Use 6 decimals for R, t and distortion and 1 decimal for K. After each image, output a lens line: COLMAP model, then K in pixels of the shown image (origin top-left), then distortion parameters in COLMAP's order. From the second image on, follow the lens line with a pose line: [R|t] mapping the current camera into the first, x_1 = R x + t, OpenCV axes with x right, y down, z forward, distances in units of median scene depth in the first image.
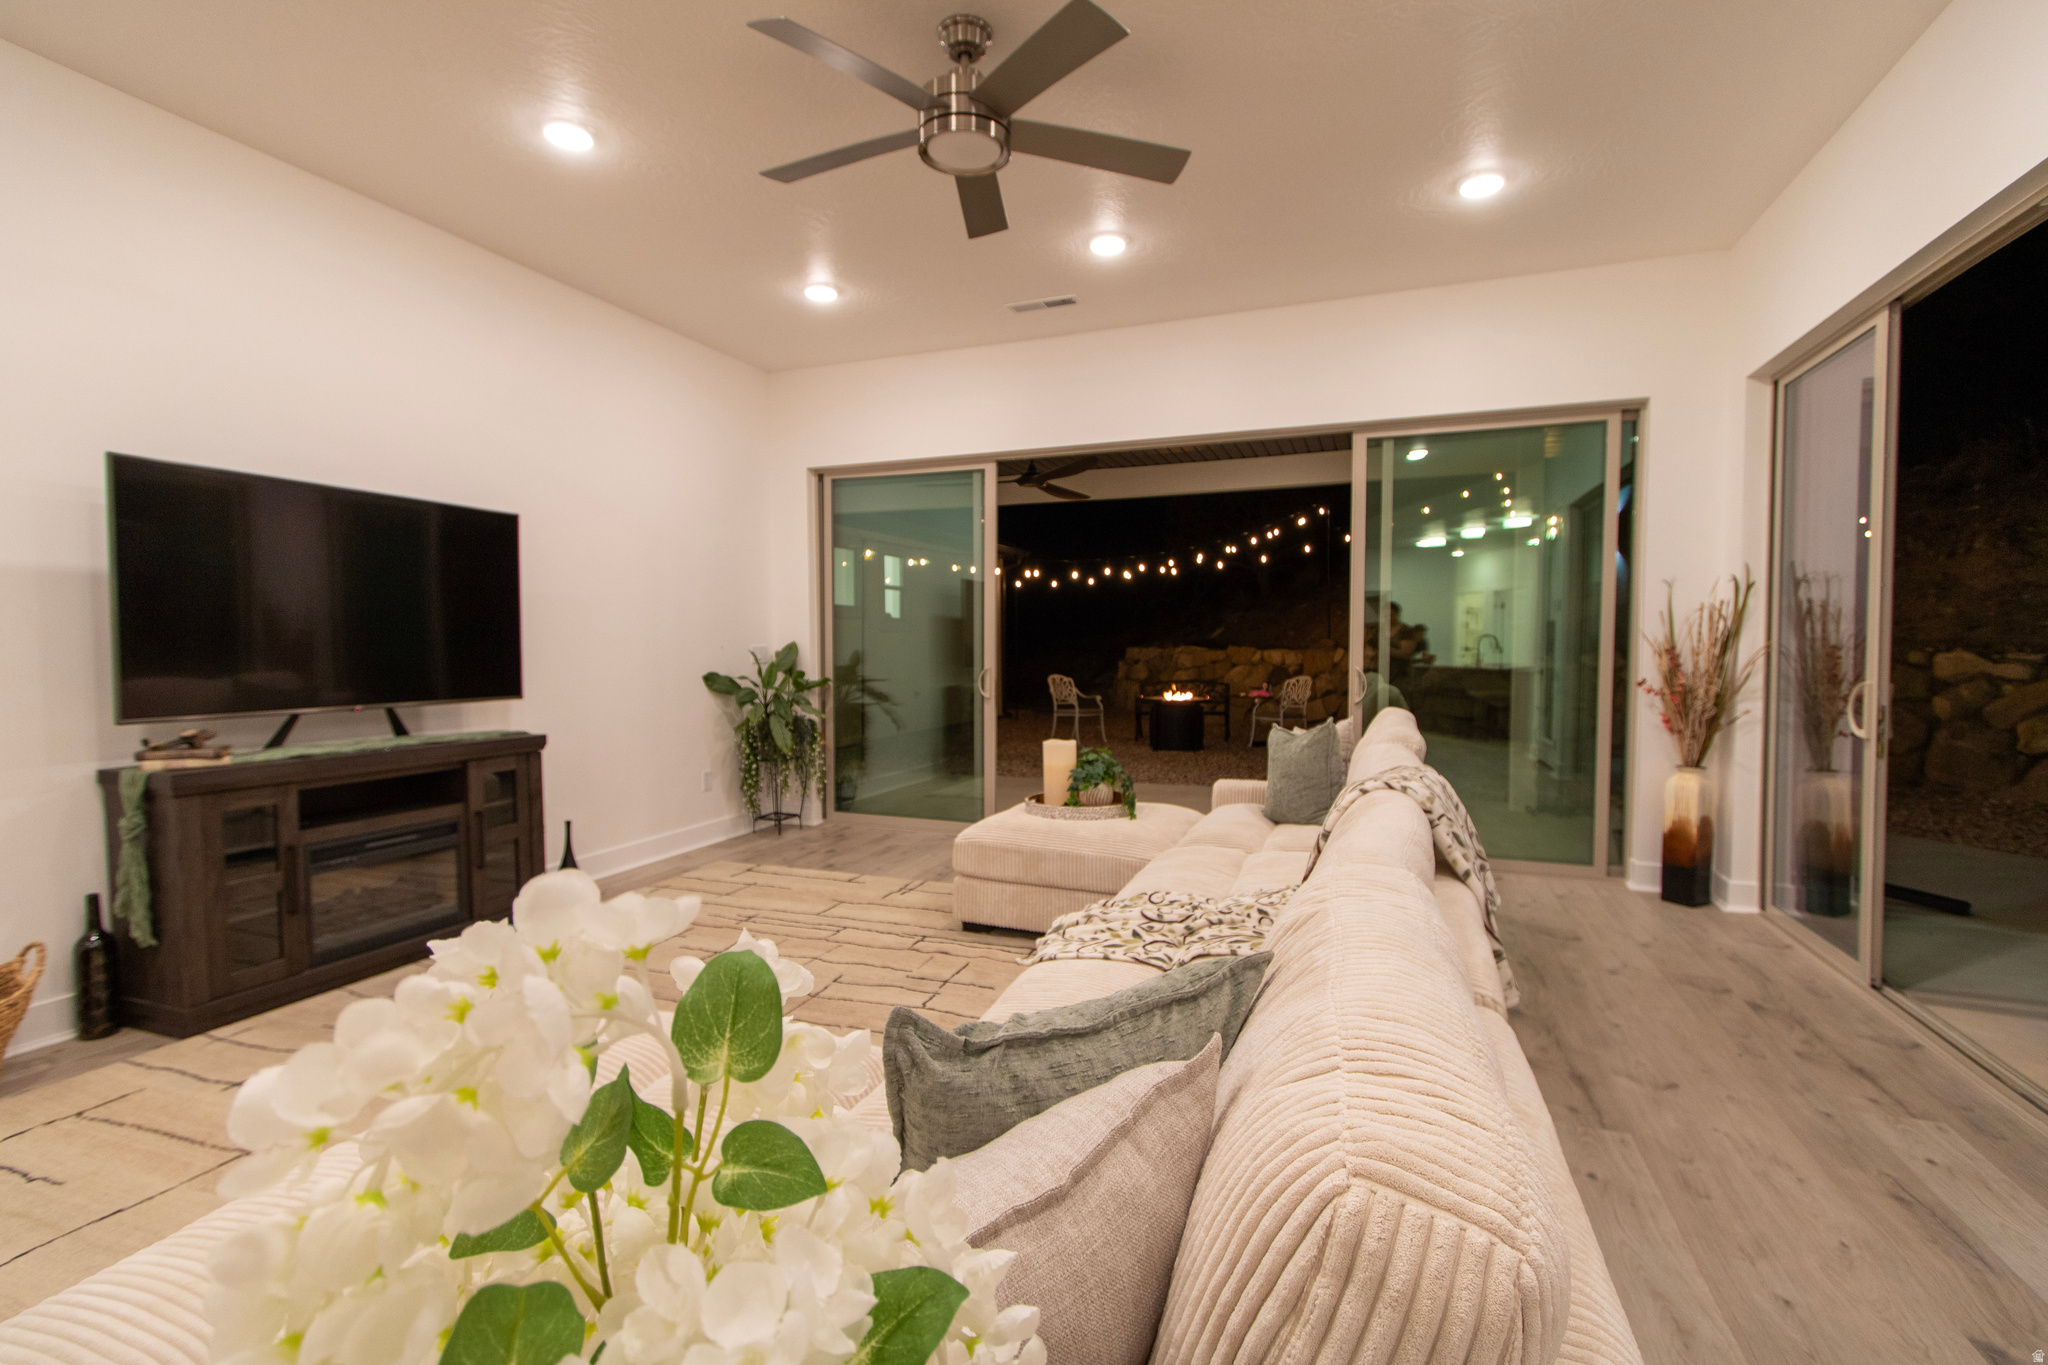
lens RADIAL K [[941.6, 0, 1024.8], [0, 941.6, 685.1], [0, 0, 1]] dist [-0.004728, -0.000939]
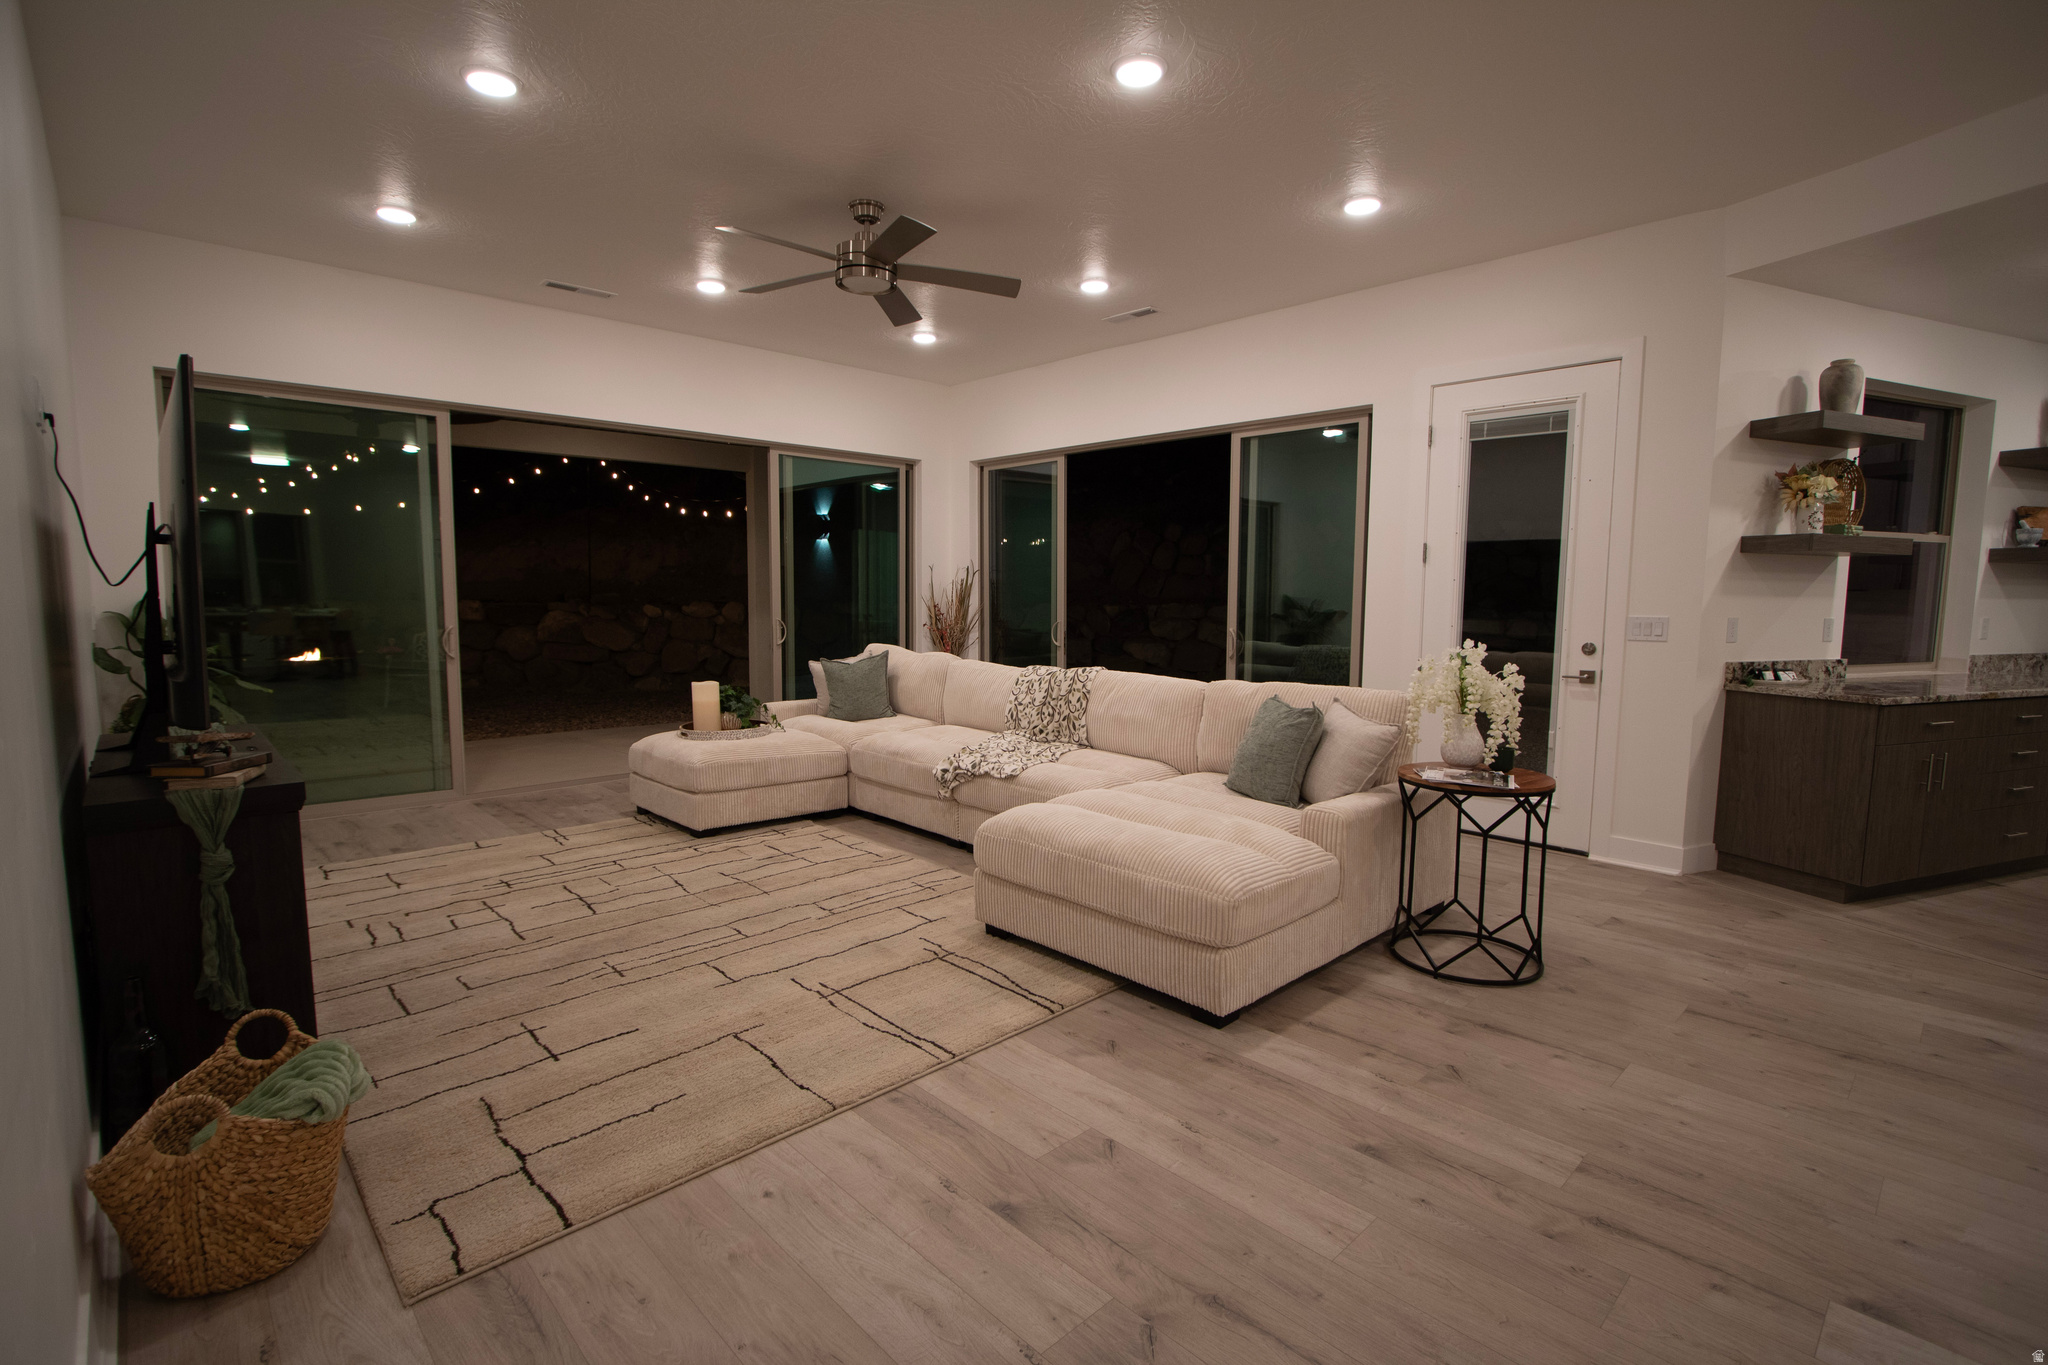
lens RADIAL K [[941.6, 0, 1024.8], [0, 941.6, 685.1], [0, 0, 1]] dist [-0.004728, -0.000939]
pose [[0.432163, -0.082269, 0.898035, -0.611180], [0.031279, 0.996598, 0.076246, -0.012893], [-0.901253, -0.004861, 0.433267, 0.050355]]
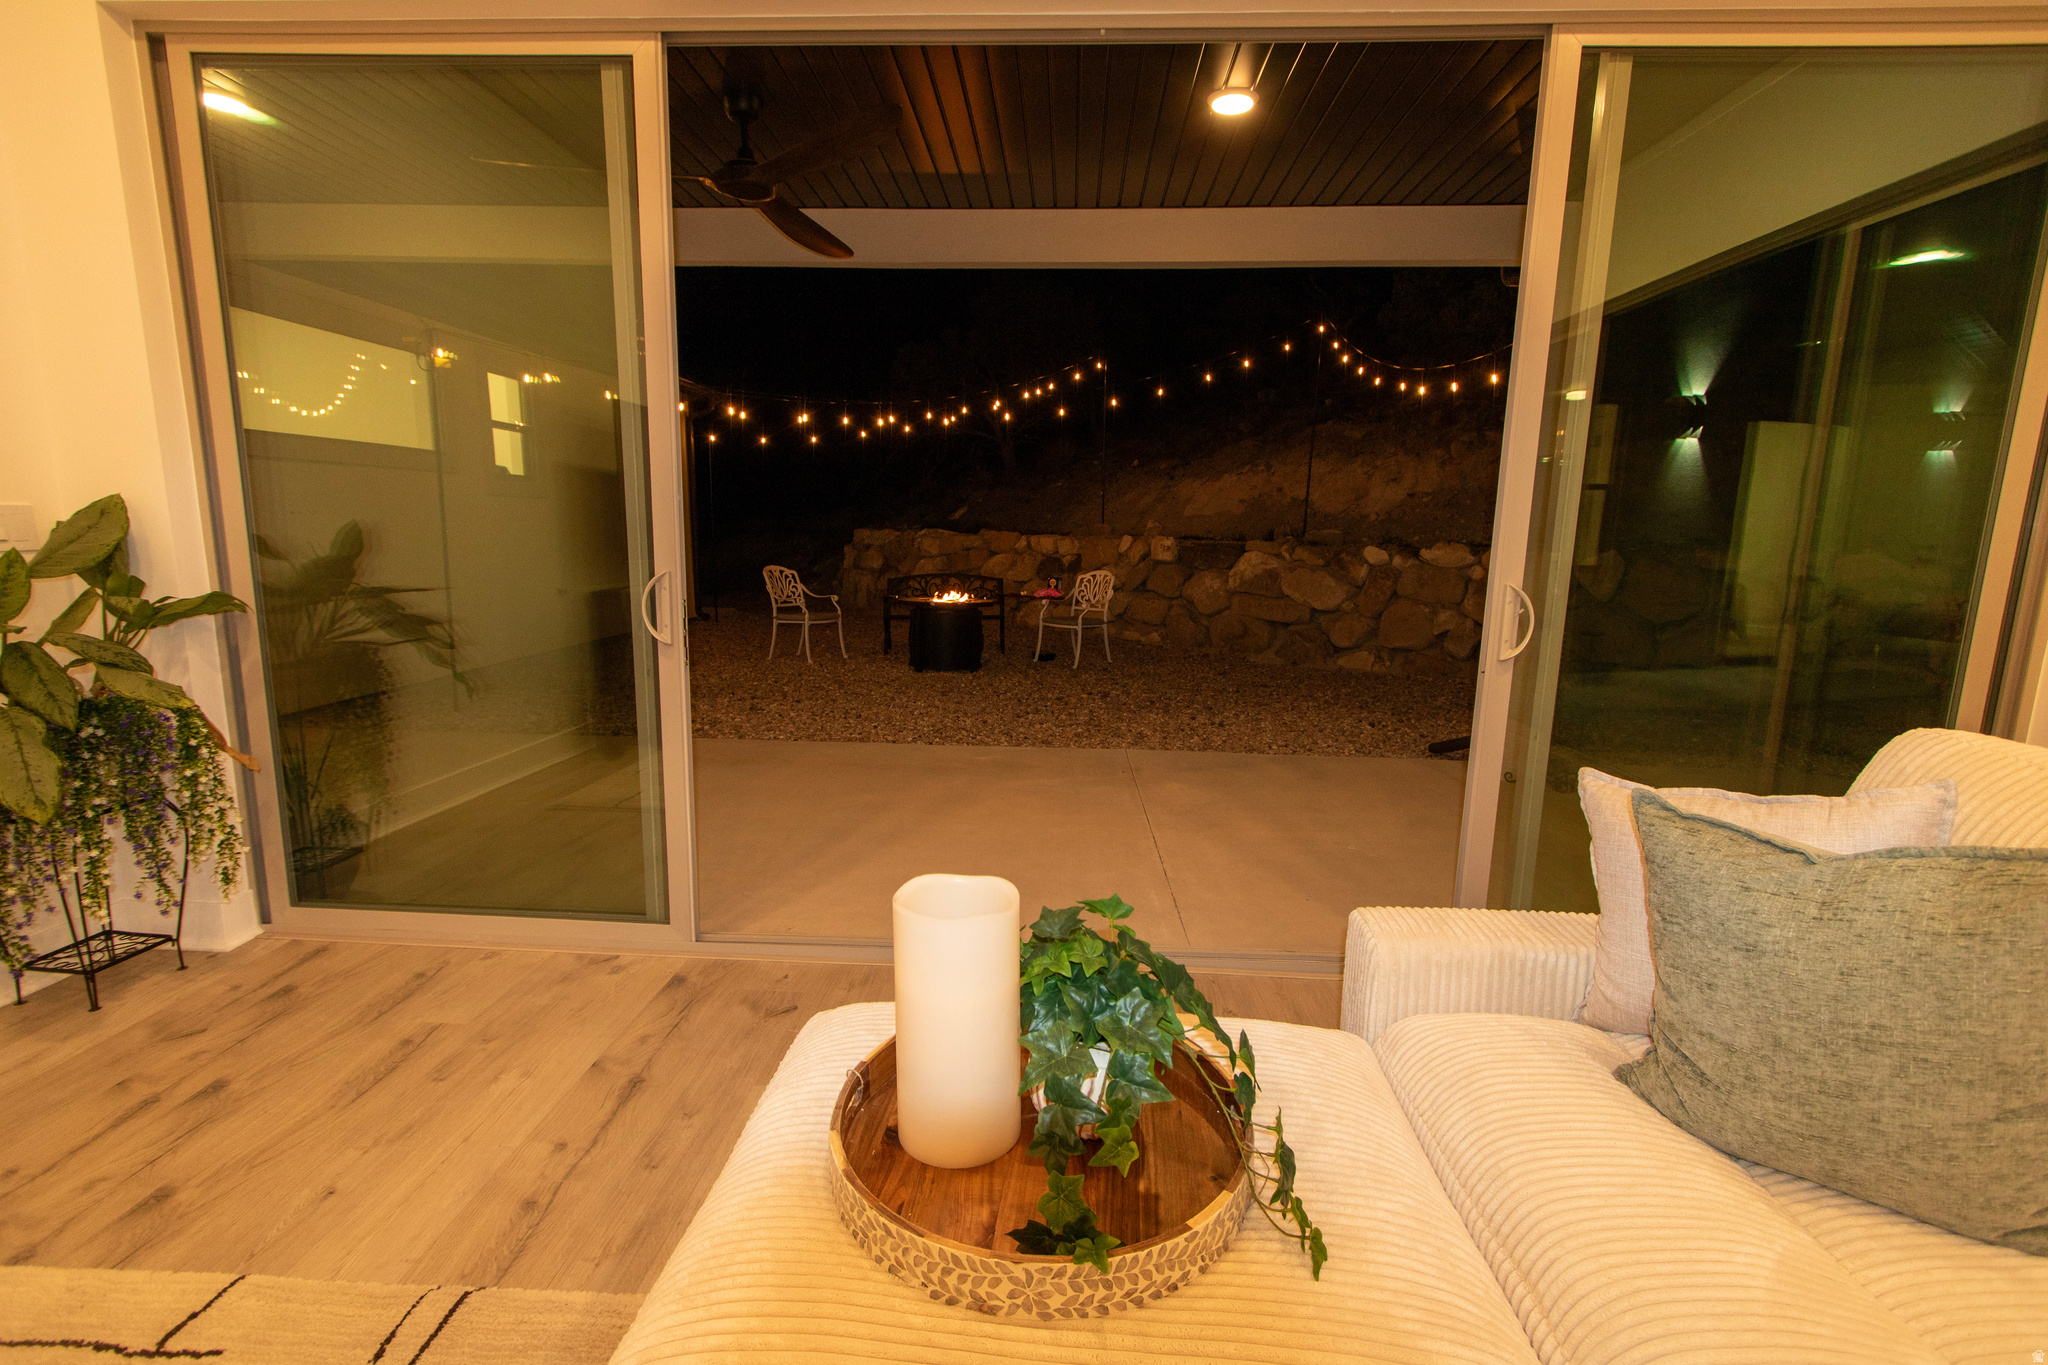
lens RADIAL K [[932.7, 0, 1028.8], [0, 932.7, 680.8], [0, 0, 1]] dist [0.014974, 0.000142]
pose [[0.949444, -0.029999, 0.312501, -0.015224], [-0.007838, 0.992849, 0.119122, -0.019898], [-0.313840, -0.115549, 0.942419, 0.512358]]
